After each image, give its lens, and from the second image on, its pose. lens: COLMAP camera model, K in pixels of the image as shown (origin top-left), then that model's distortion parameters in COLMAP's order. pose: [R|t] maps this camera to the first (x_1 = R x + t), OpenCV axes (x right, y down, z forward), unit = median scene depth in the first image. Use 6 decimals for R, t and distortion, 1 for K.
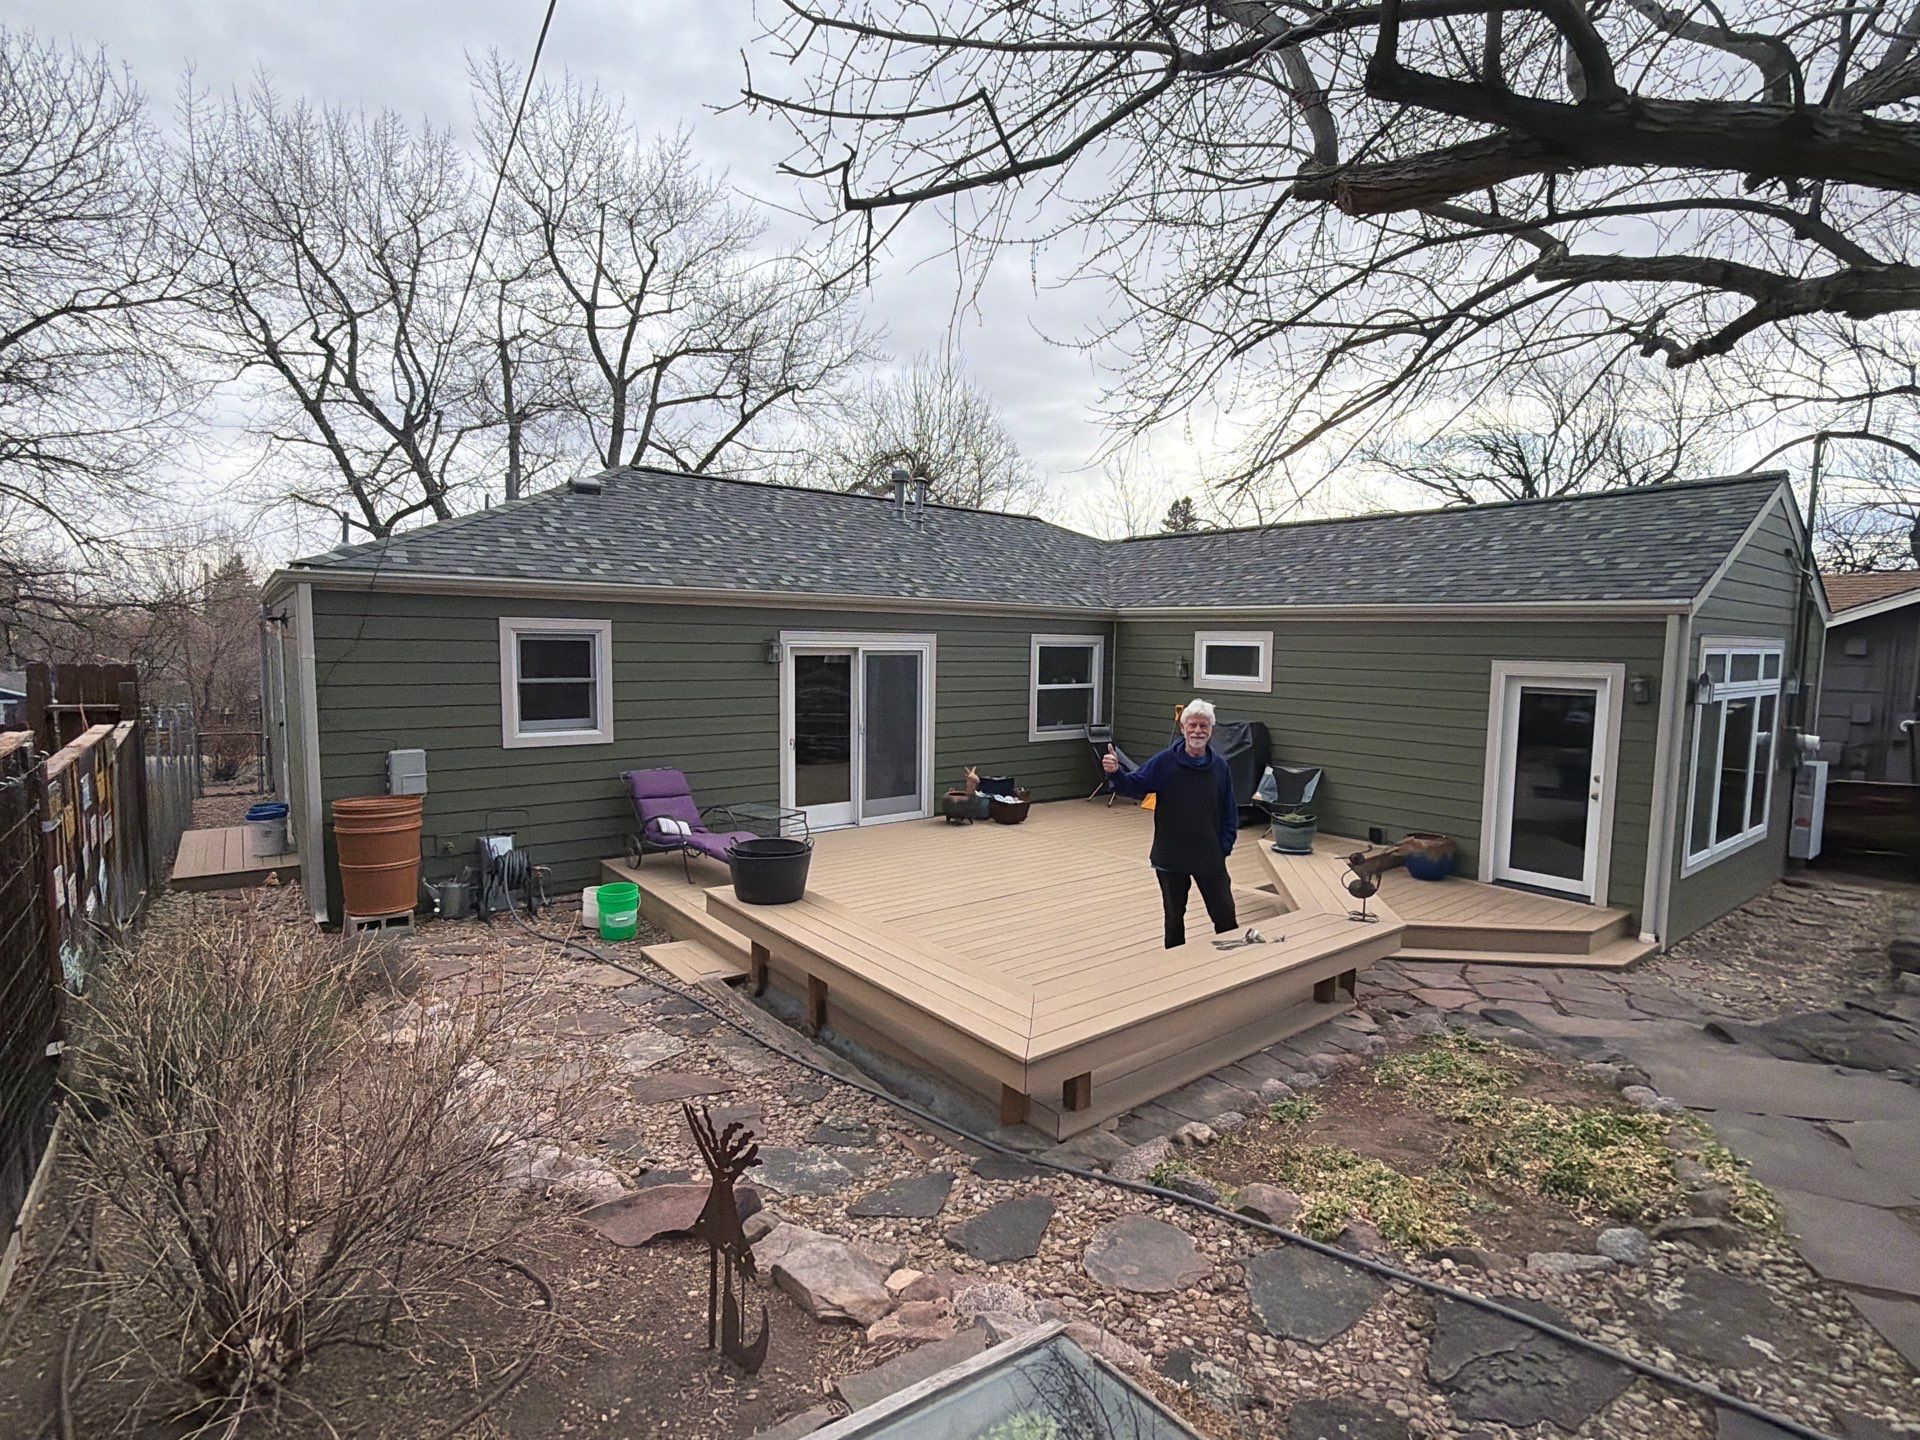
lens RADIAL K [[953.5, 0, 962.2], [0, 953.5, 726.1], [0, 0, 1]] dist [-0.000037, -0.000101]
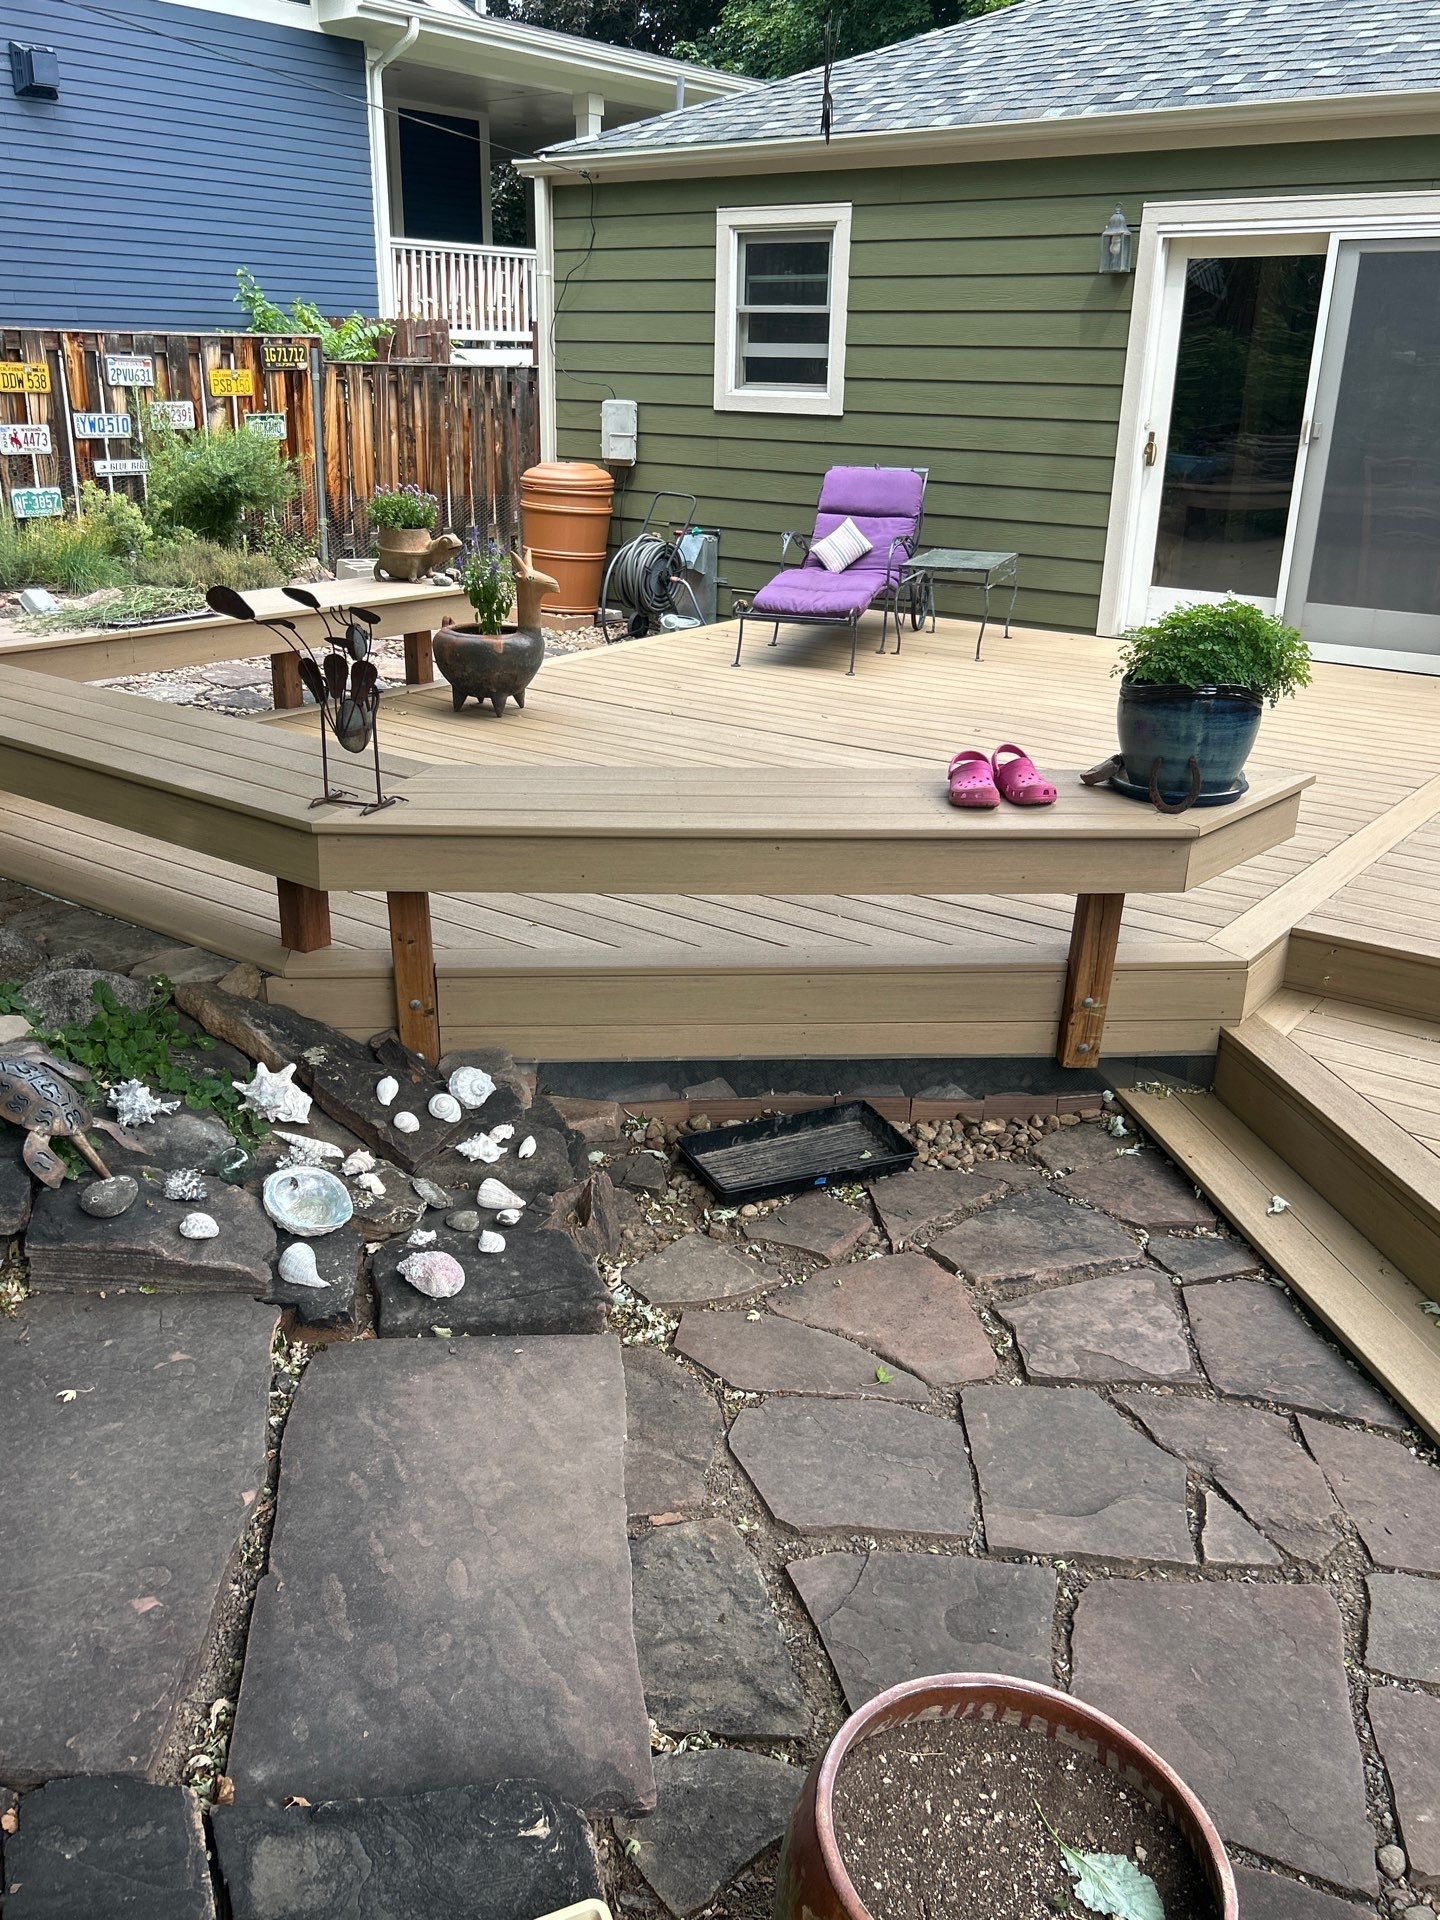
lens RADIAL K [[1561.2, 0, 702.7], [0, 1561.2, 980.2], [0, 0, 1]] dist [0.006814, 0.004750]
pose [[0.242299, 0.348809, -0.905331, 0.631578], [-0.099373, 0.937151, 0.334473, 0.028401], [0.965099, 0.008923, 0.261733, 0.585899]]
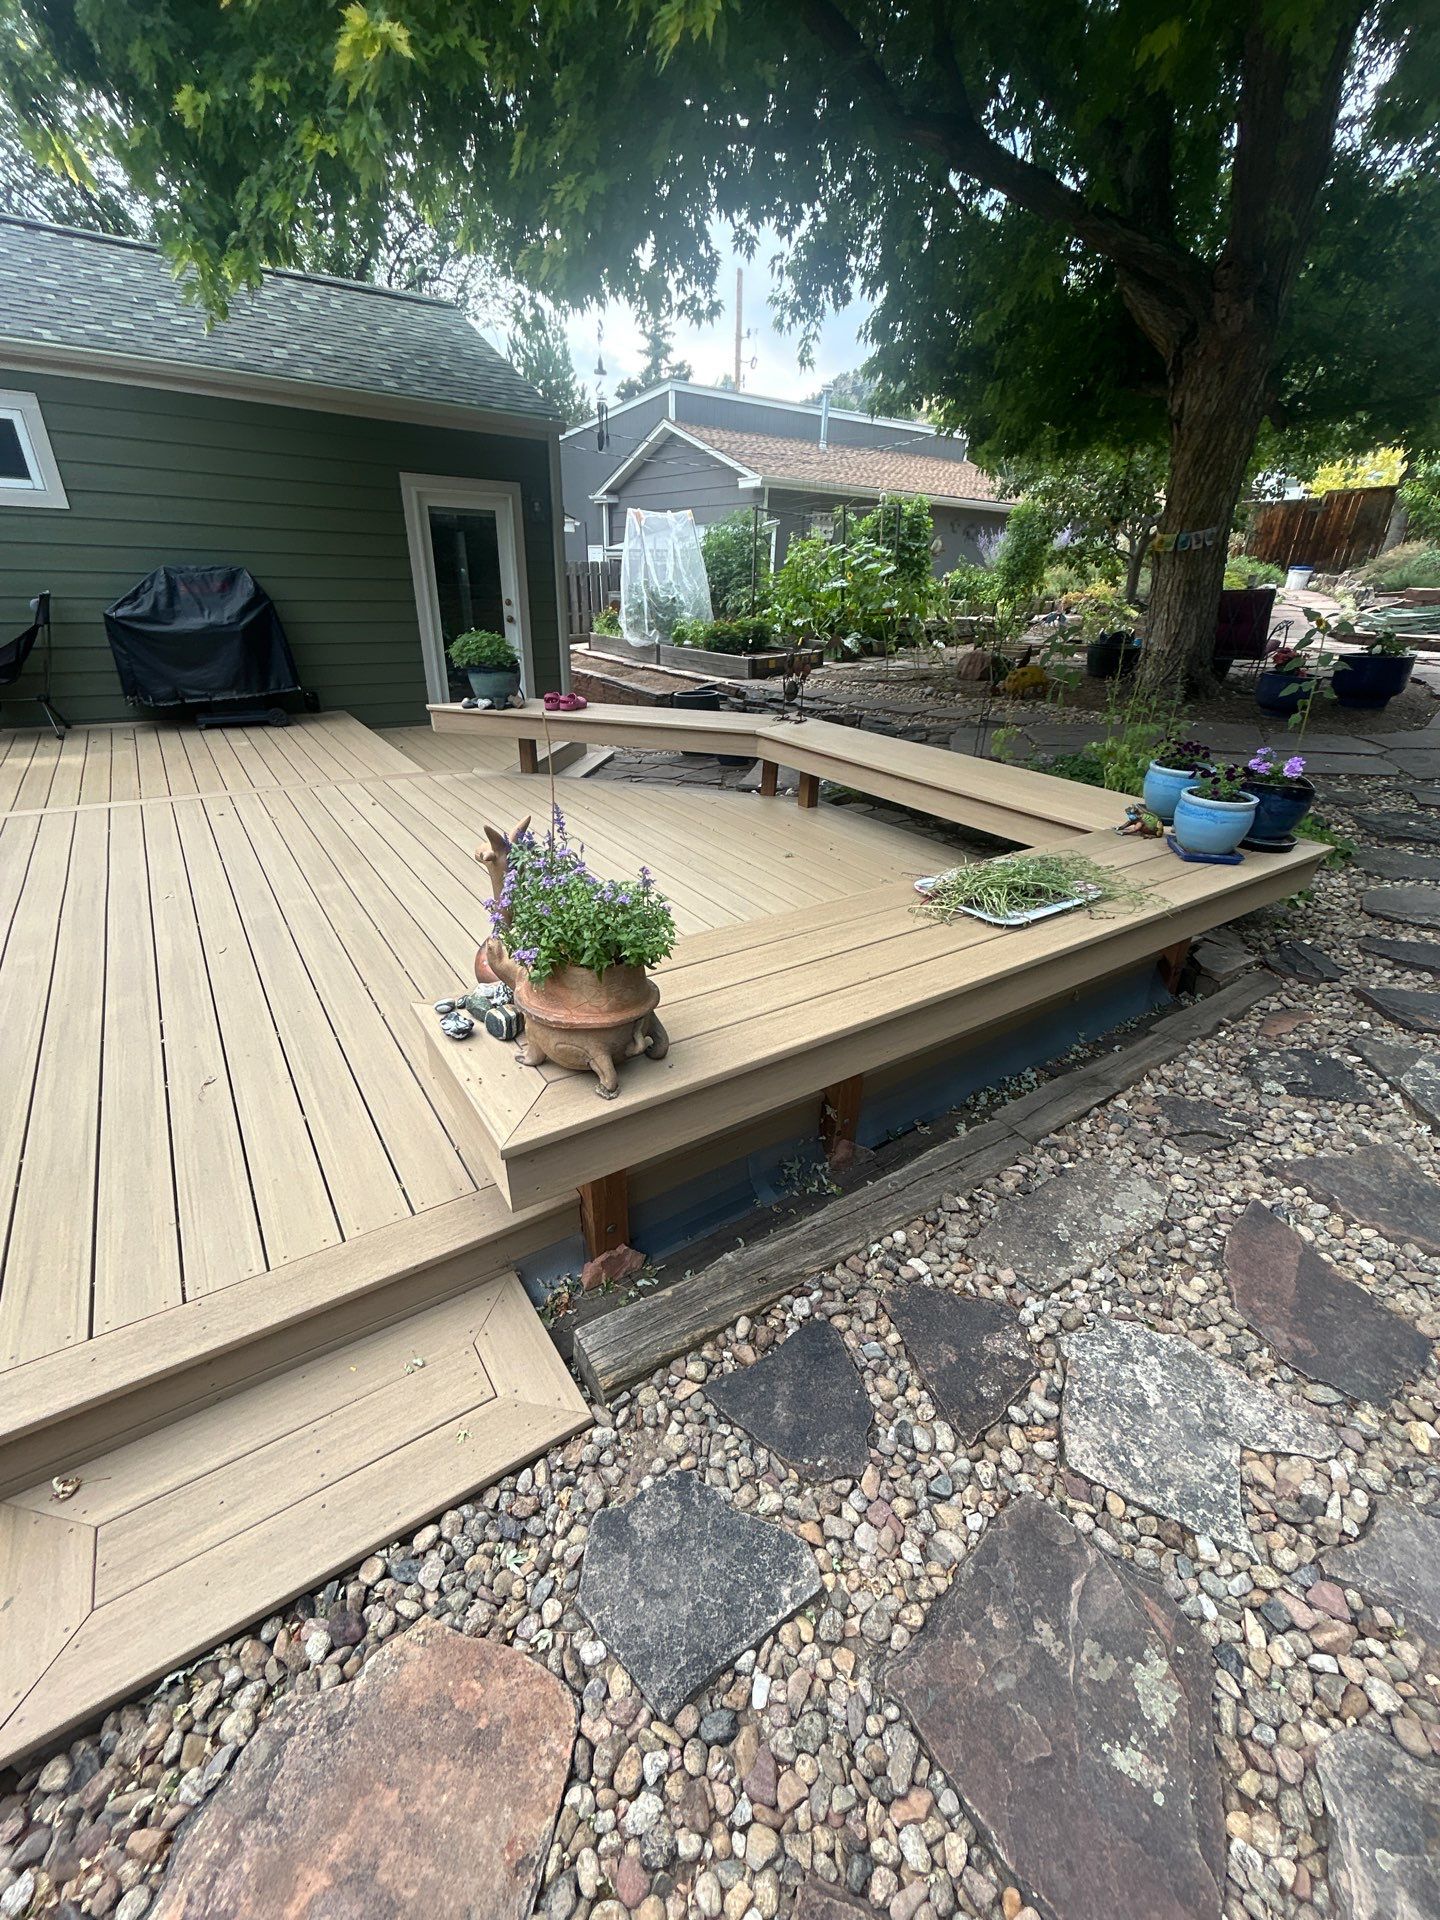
lens RADIAL K [[771.5, 0, 724.6], [0, 771.5, 959.9], [0, 0, 1]] dist [-0.000666, -0.000039]
pose [[0.075758, -0.460588, 0.884375, -0.276499], [0.056245, 0.887486, 0.457390, 0.023852], [-0.995539, 0.015091, 0.093140, 0.600710]]
